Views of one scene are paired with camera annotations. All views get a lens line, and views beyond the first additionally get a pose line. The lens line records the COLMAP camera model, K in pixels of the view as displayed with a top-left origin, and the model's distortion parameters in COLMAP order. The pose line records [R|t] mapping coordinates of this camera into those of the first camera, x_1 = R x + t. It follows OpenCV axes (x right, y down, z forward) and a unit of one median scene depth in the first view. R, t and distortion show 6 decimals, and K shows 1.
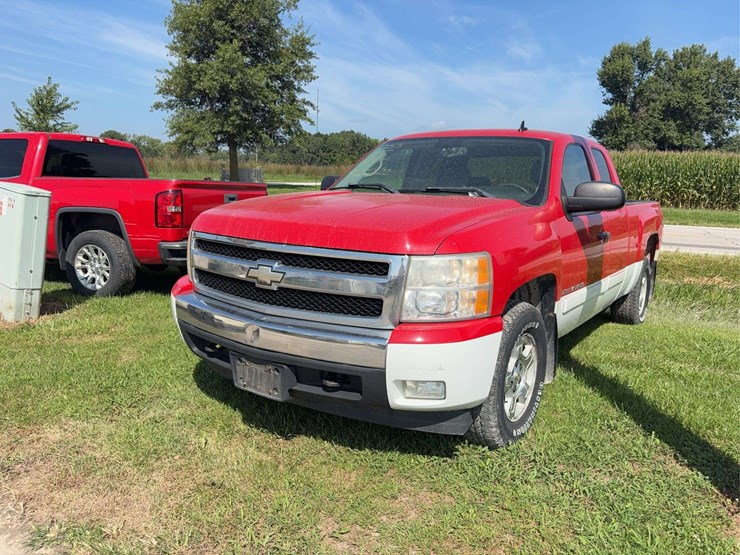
lens RADIAL K [[570.3, 0, 371.7], [0, 570.3, 271.4], [0, 0, 1]] dist [0.053725, -0.060353]
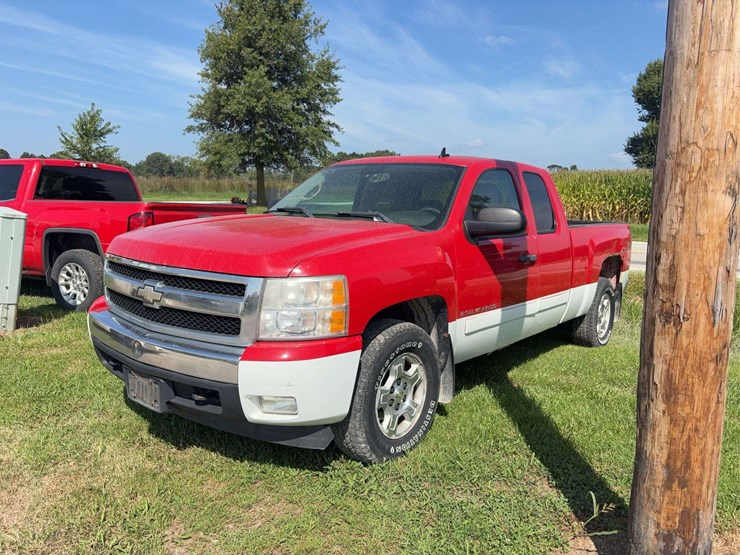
lens RADIAL K [[570.3, 0, 364.1], [0, 570.3, 262.8], [0, 0, 1]] dist [0.053725, -0.060353]
pose [[0.996954, 0.006964, -0.077683, 0.133109], [-0.010509, 0.998917, -0.045320, -0.003537], [0.077283, 0.045999, 0.995948, -0.022588]]
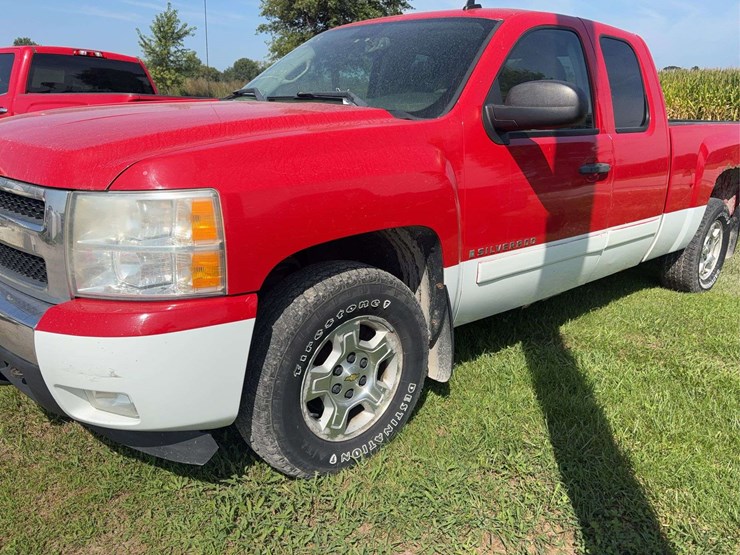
lens RADIAL K [[570.3, 0, 355.6], [0, 570.3, 264.5], [0, 0, 1]] dist [0.053725, -0.060353]
pose [[0.970842, 0.062225, -0.231505, 0.200685], [-0.036273, 0.992736, 0.114718, -0.012026], [0.236962, -0.102976, 0.966046, 0.181418]]
